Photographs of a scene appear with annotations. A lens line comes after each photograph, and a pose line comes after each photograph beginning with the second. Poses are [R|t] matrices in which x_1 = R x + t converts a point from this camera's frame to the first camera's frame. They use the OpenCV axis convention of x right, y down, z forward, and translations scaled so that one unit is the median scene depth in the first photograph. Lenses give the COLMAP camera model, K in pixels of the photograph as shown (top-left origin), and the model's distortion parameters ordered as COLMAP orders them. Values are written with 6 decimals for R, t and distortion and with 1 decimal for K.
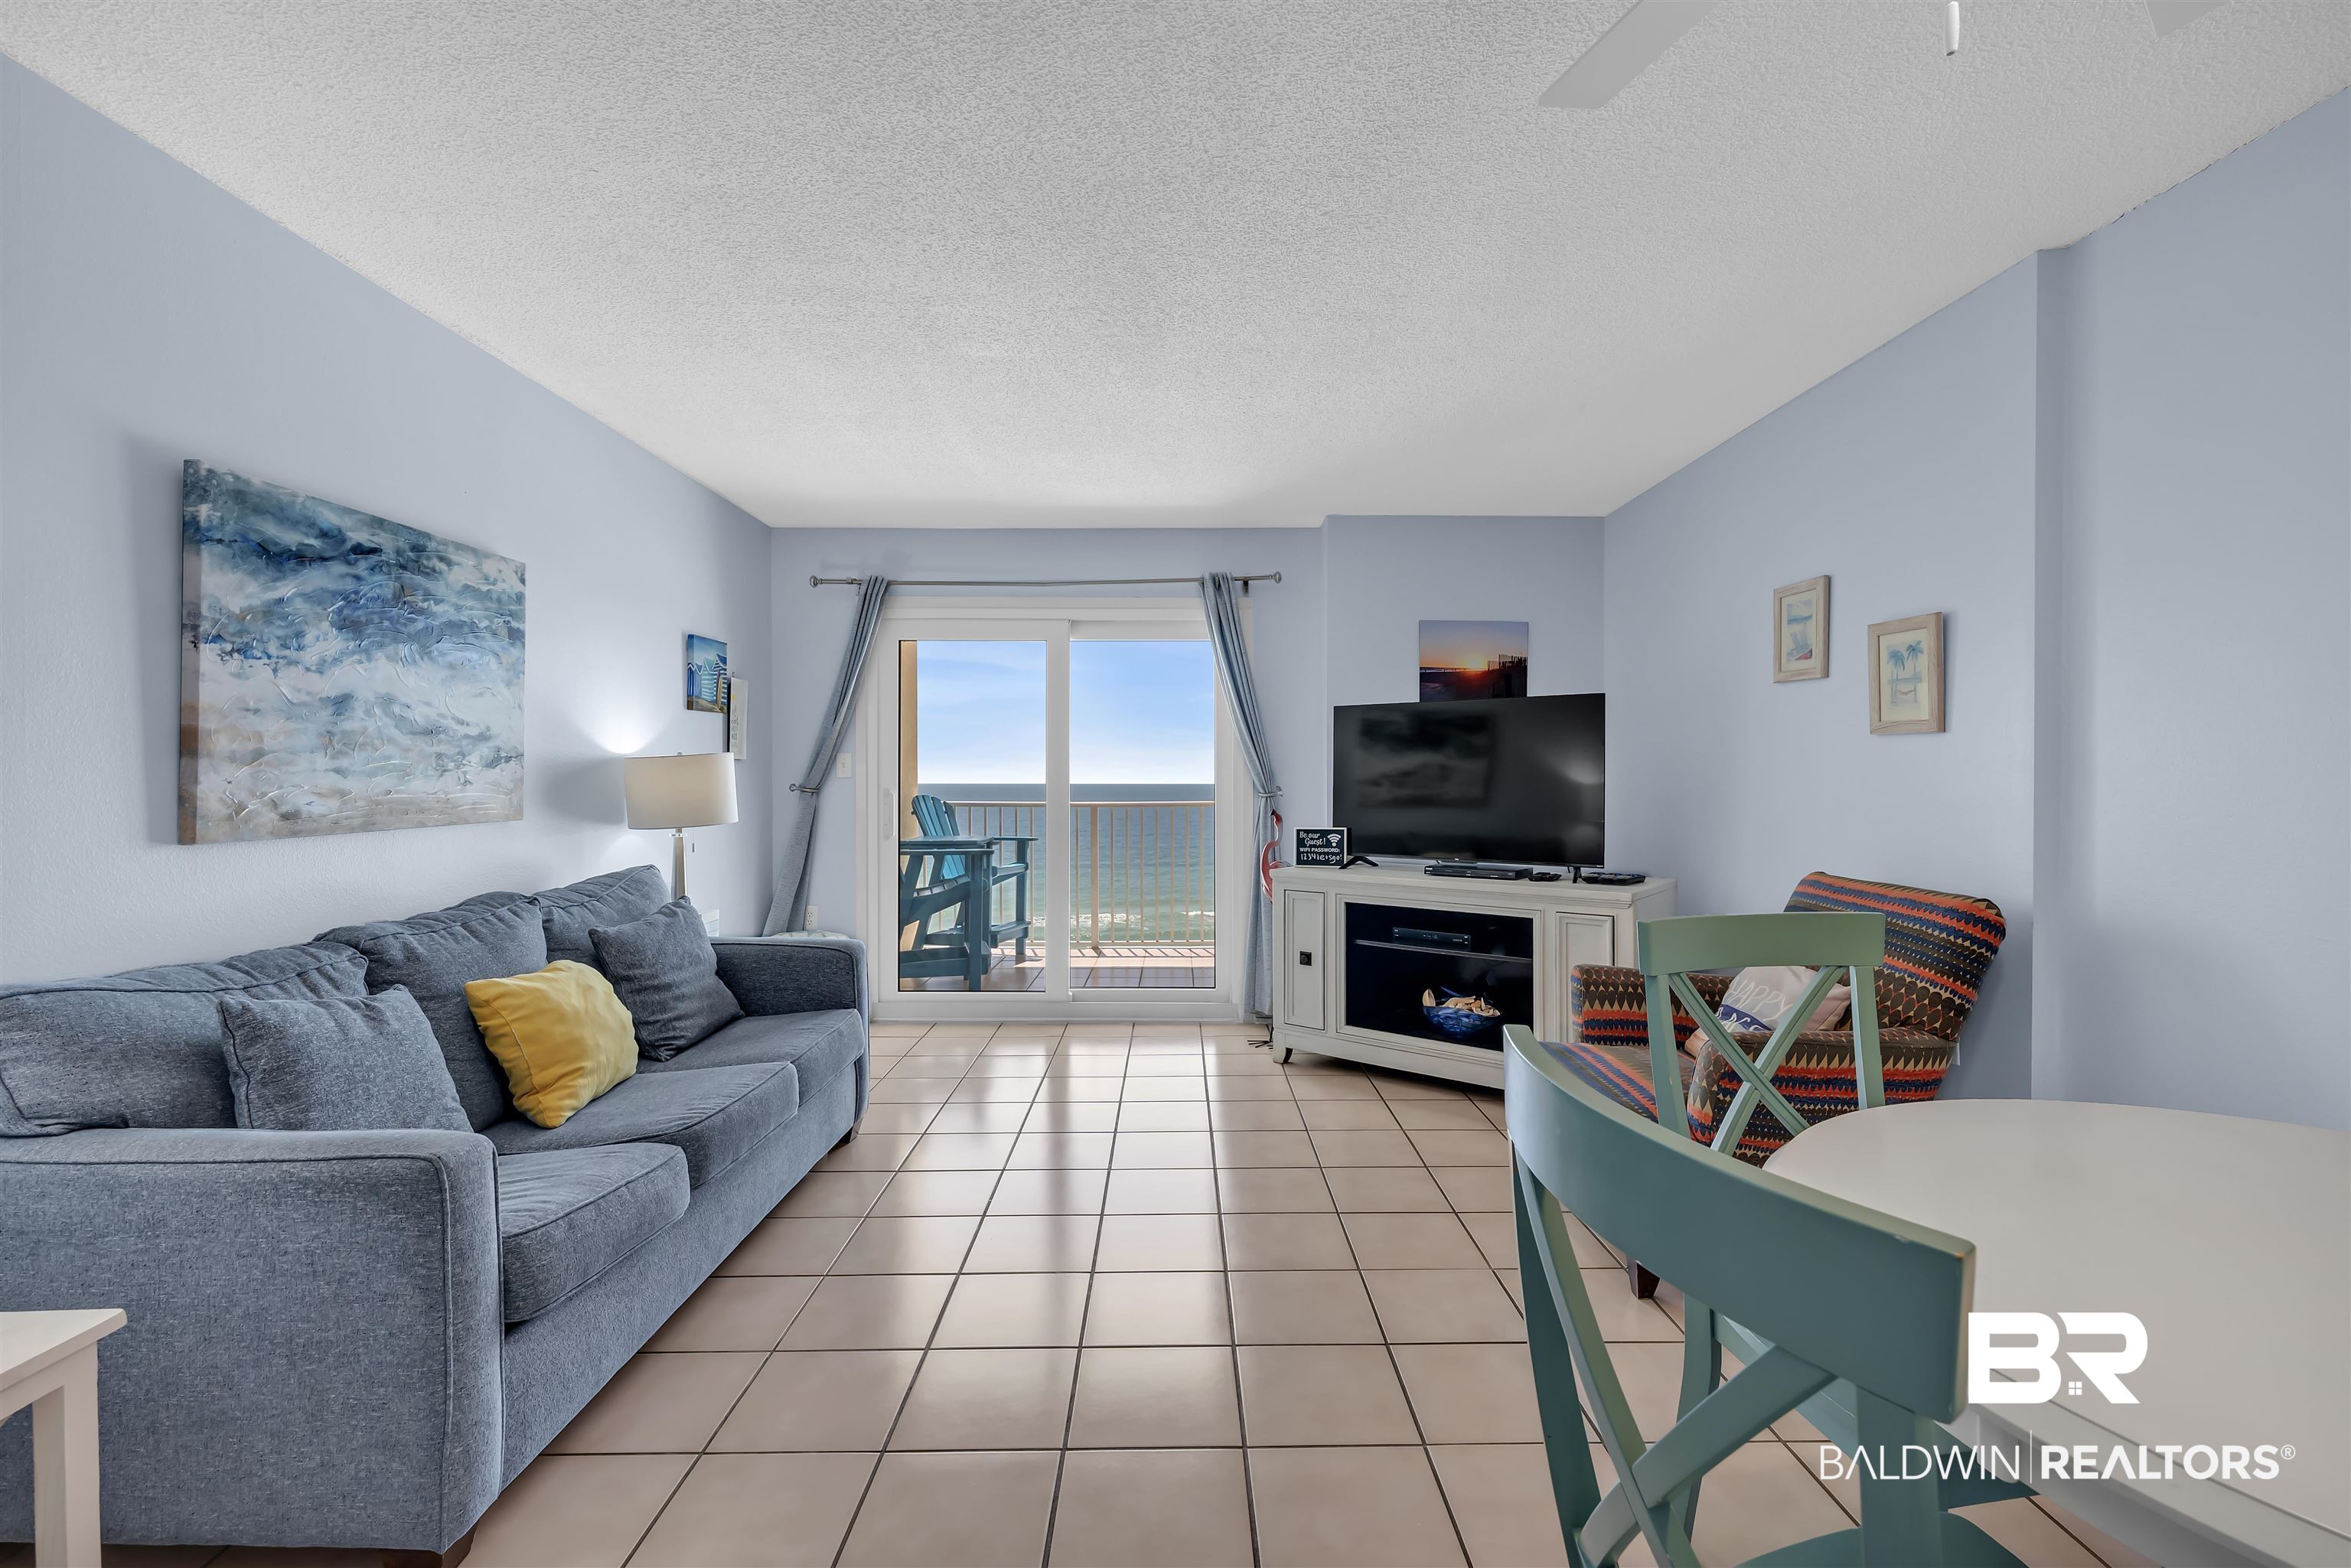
lens RADIAL K [[1021.7, 0, 1180.7], [0, 1021.7, 782.2], [0, 0, 1]] dist [0.000988, 0.000262]
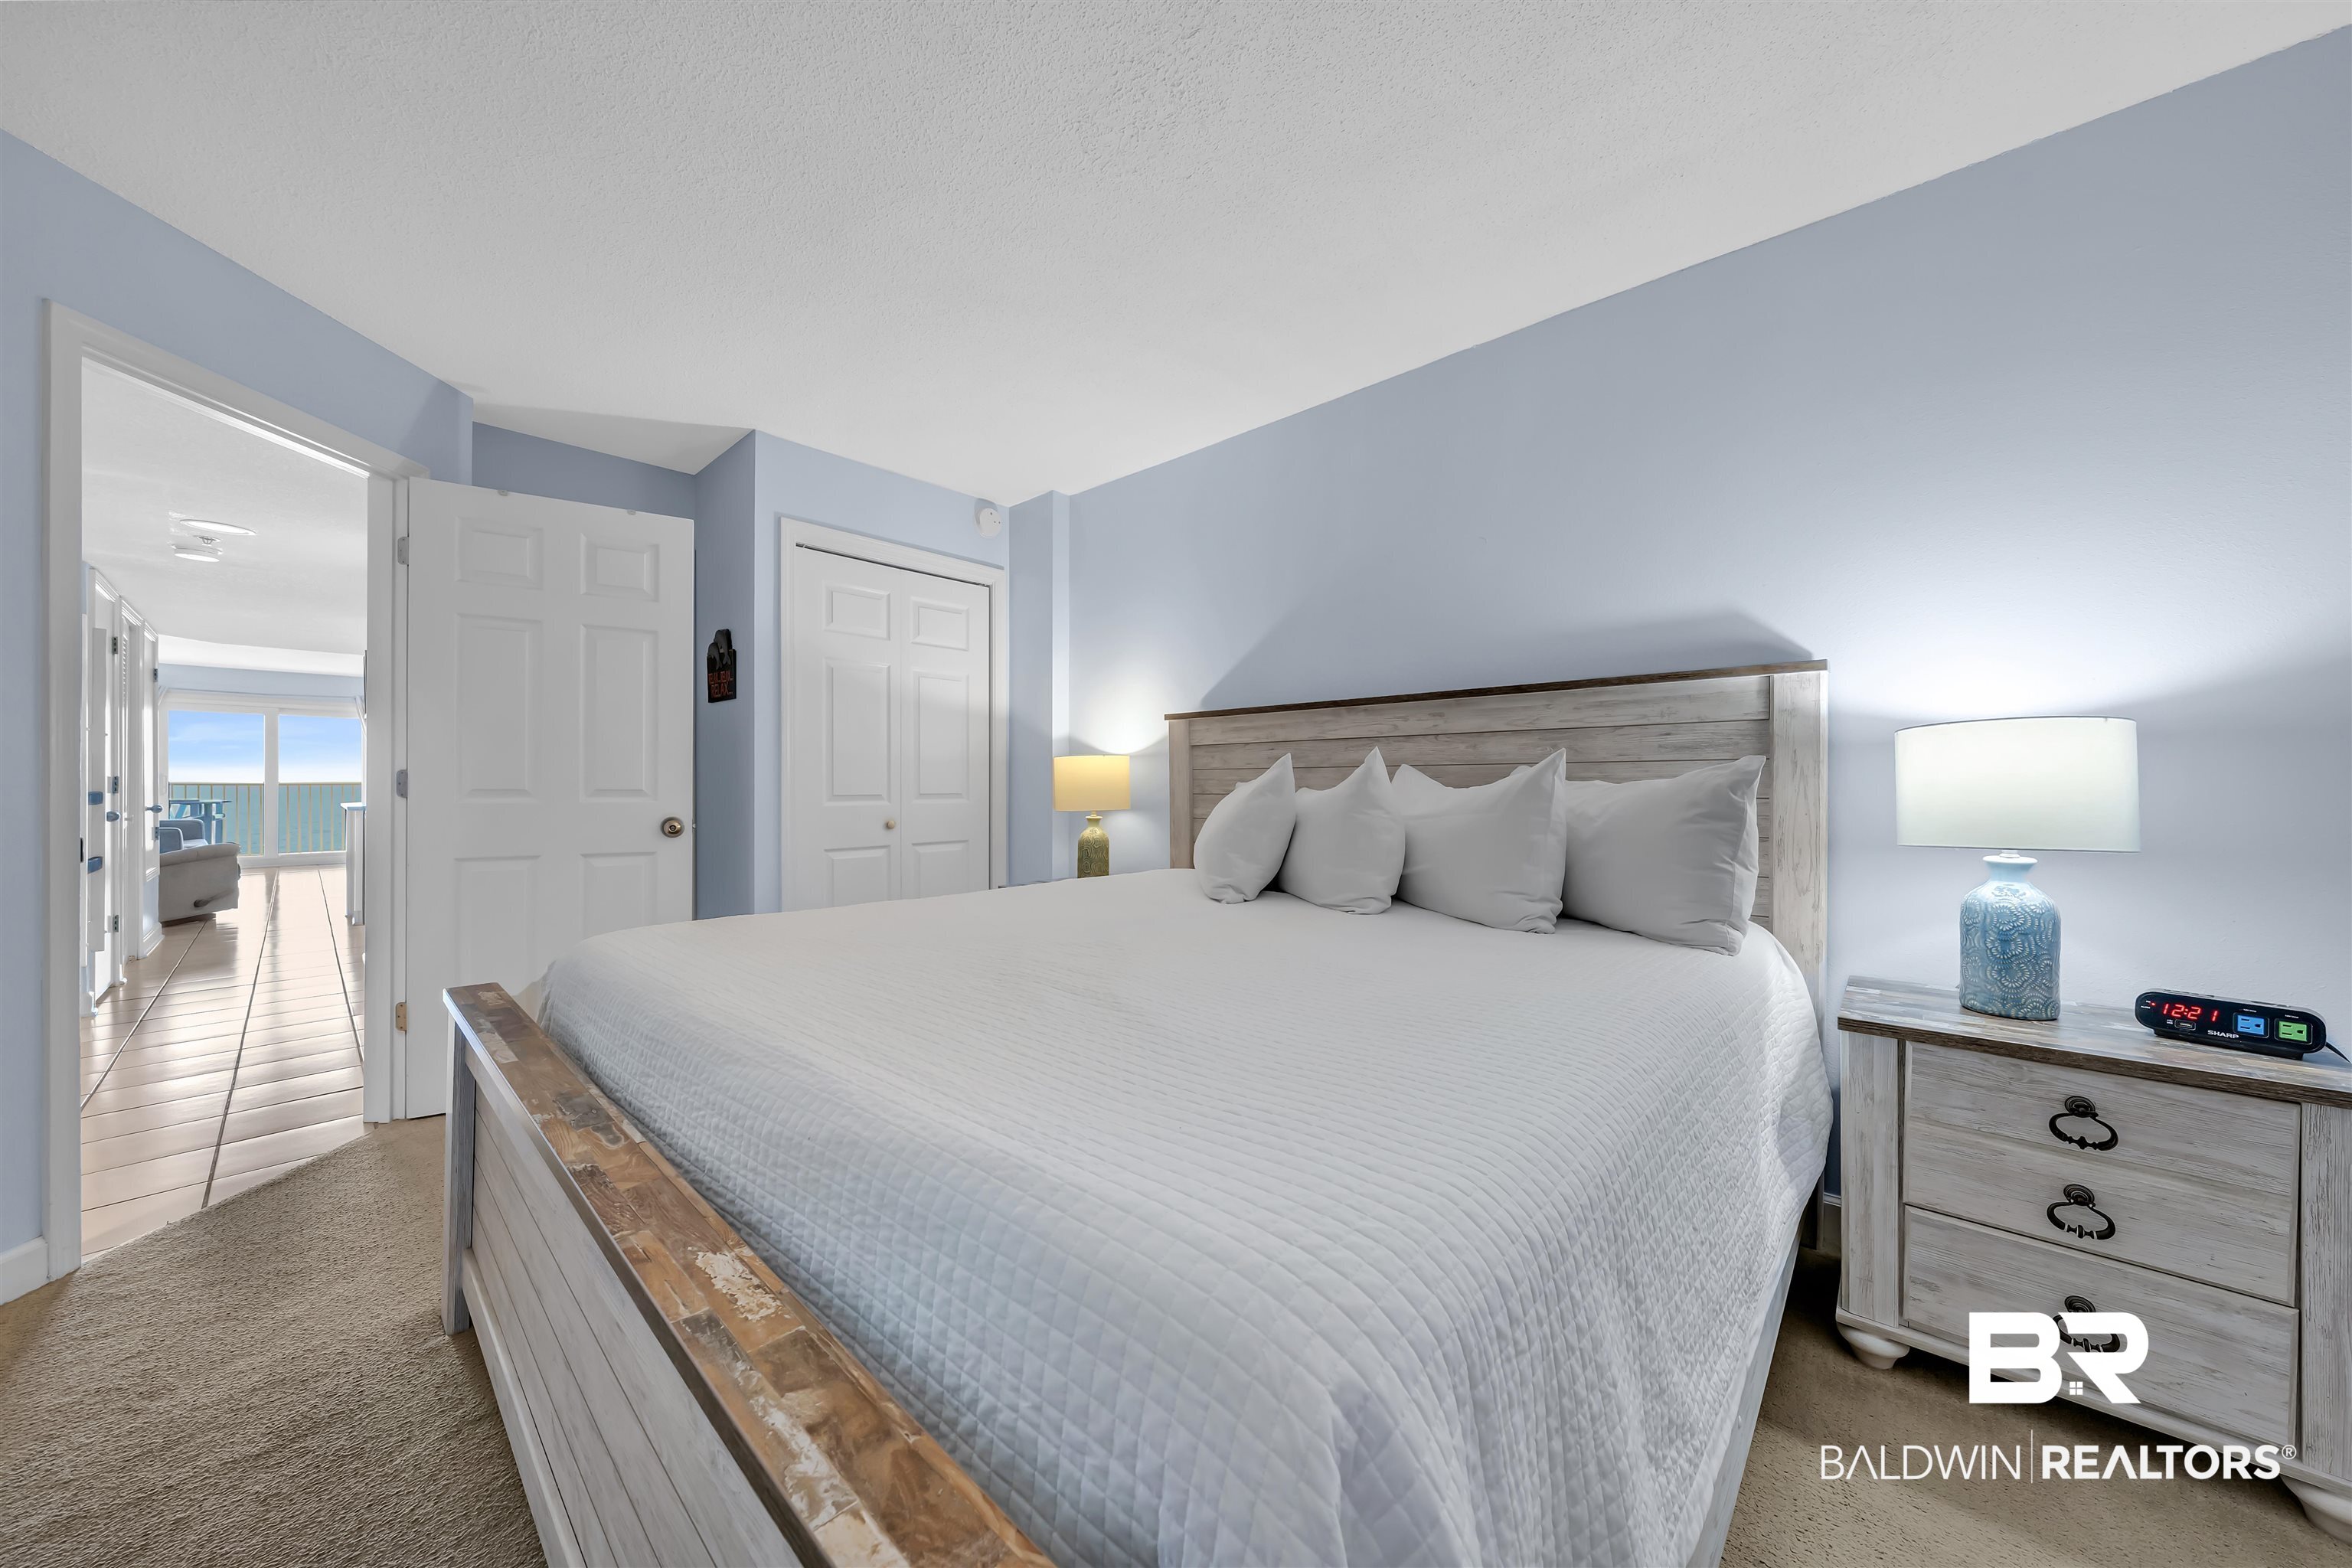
lens RADIAL K [[814.4, 0, 1176.0], [0, 814.4, 784.0], [0, 0, 1]] dist [-0.000980, 0.000024]
pose [[0.686624, 0.000669, 0.727013, -0.088929], [-0.000725, 1.000000, -0.000235, 0.055671], [-0.727013, -0.000366, 0.686624, -3.237742]]
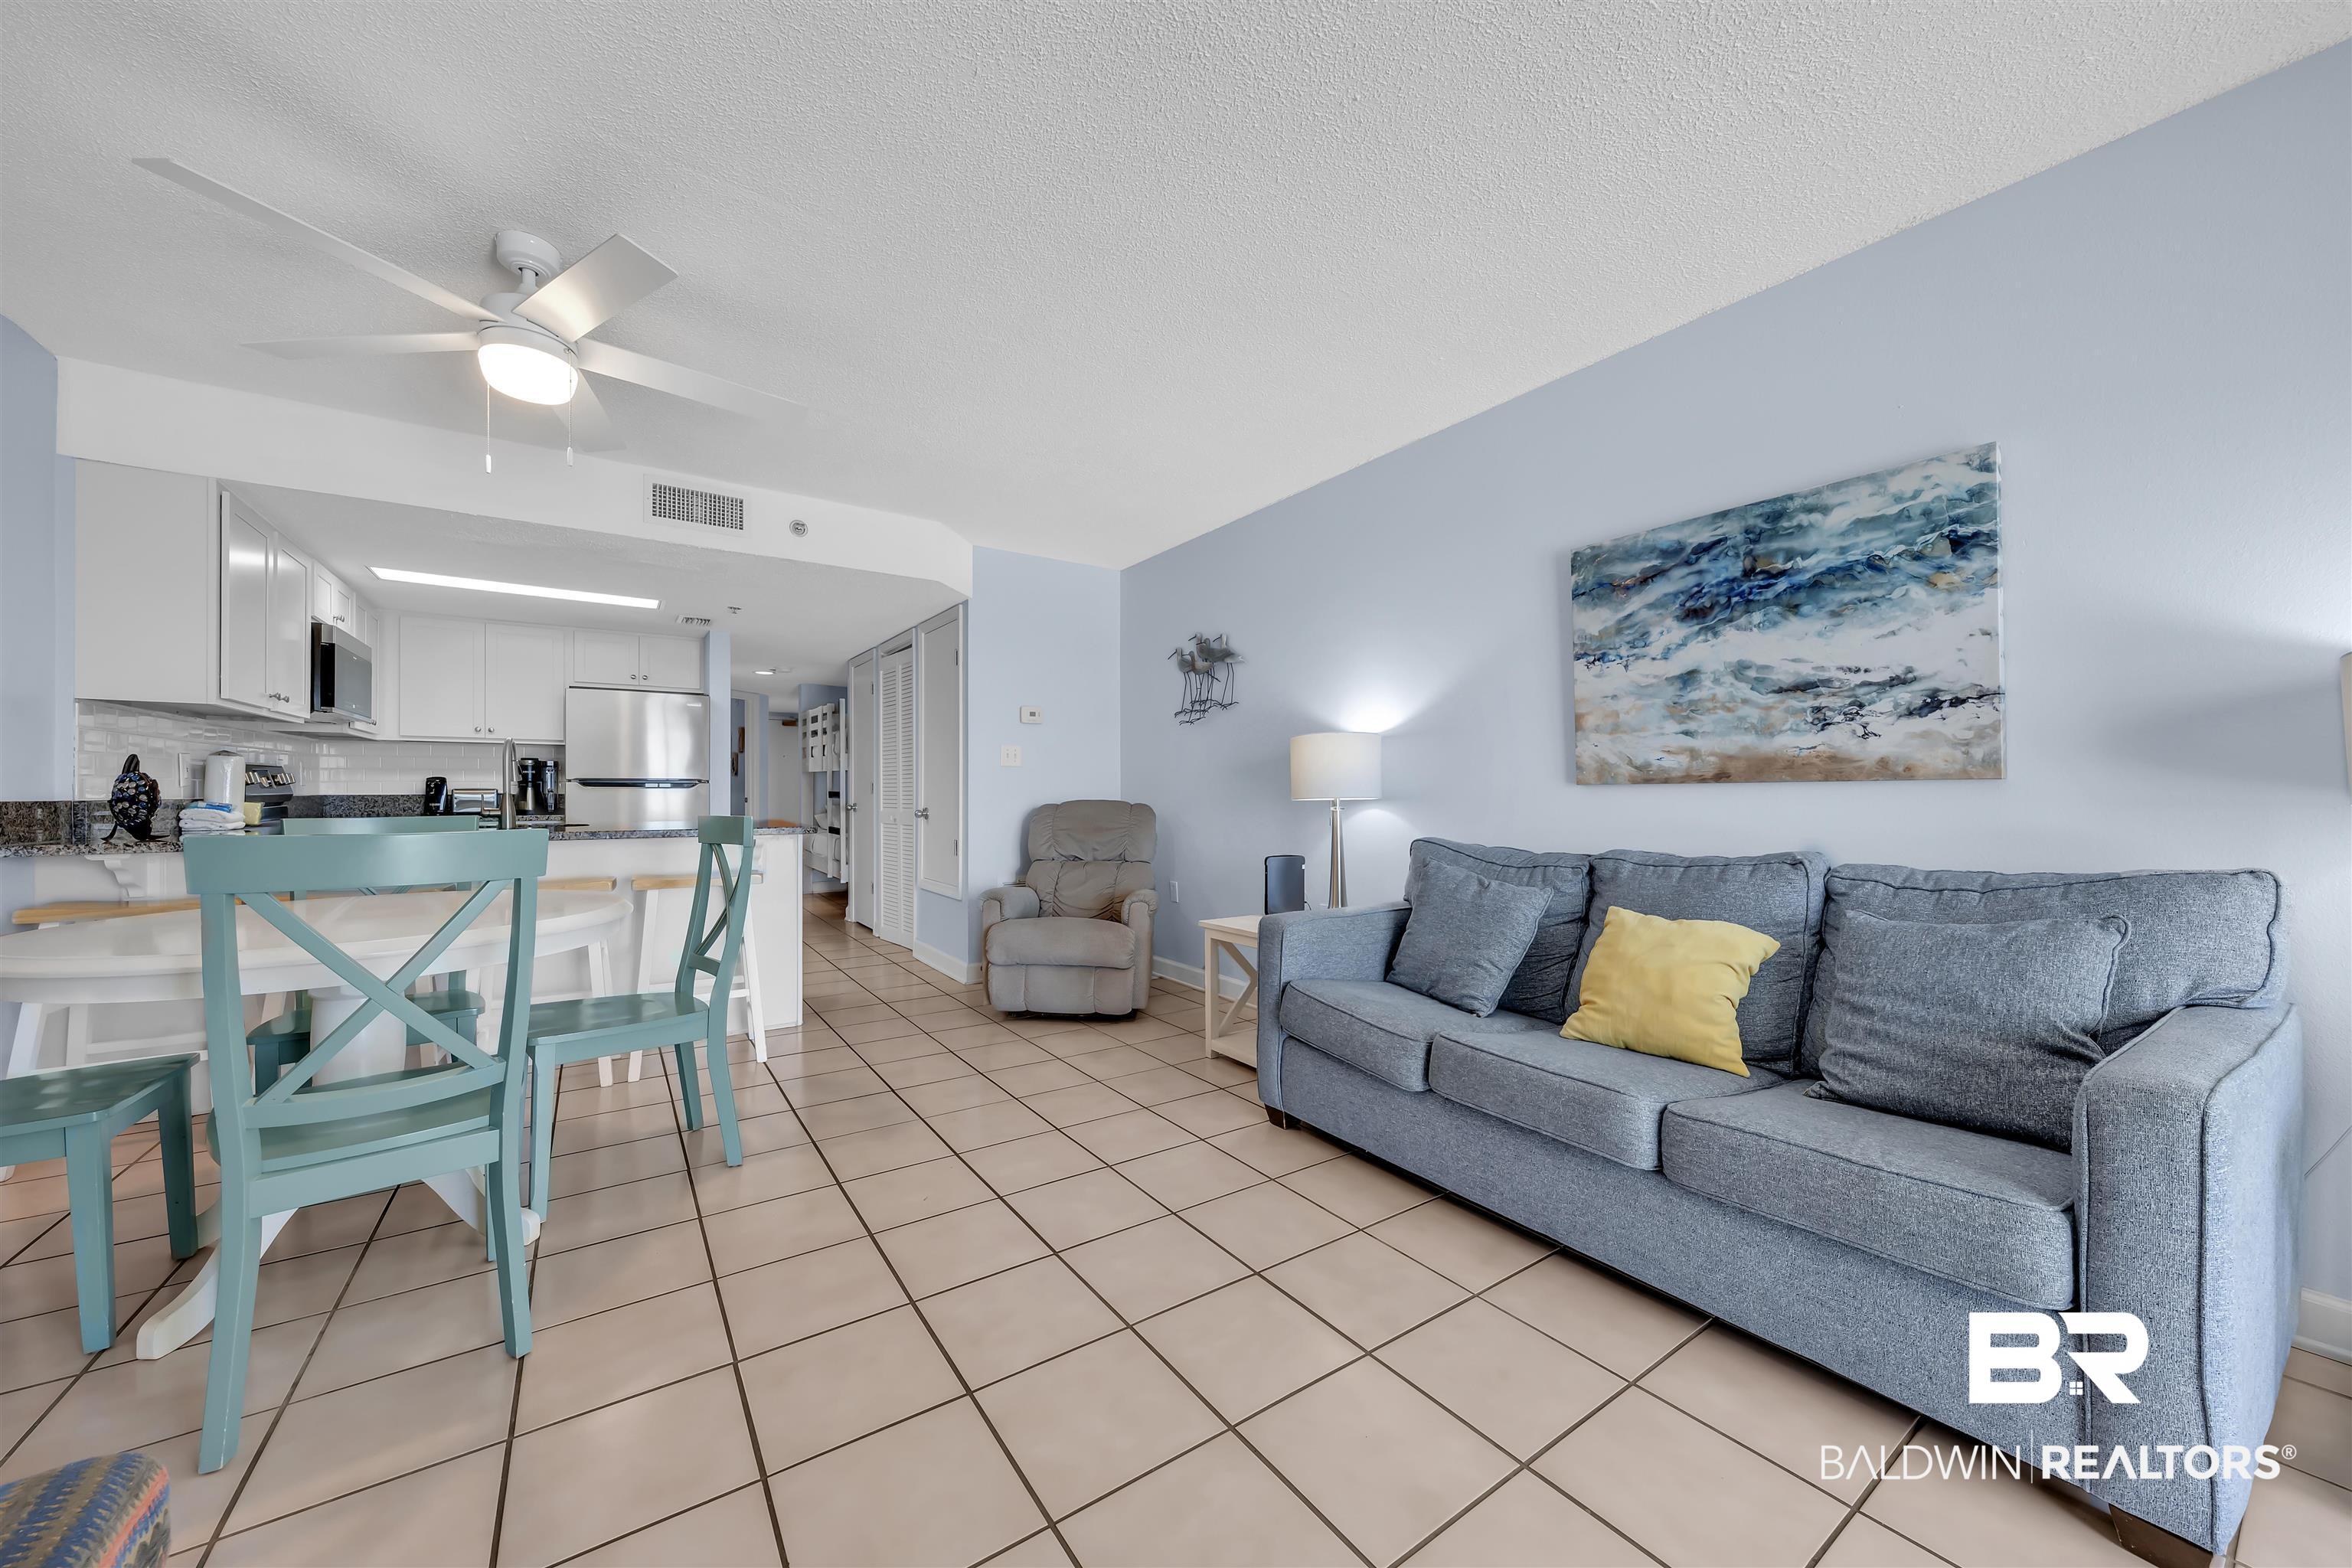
lens RADIAL K [[841.0, 0, 1168.0], [0, 841.0, 790.6], [0, 0, 1]] dist [-0.014865, 0.000039]
pose [[-0.833841, -0.001529, -0.552003, 0.219338], [-0.003415, 0.999991, 0.002388, 0.048157], [0.551995, 0.003877, -0.833839, 1.221356]]
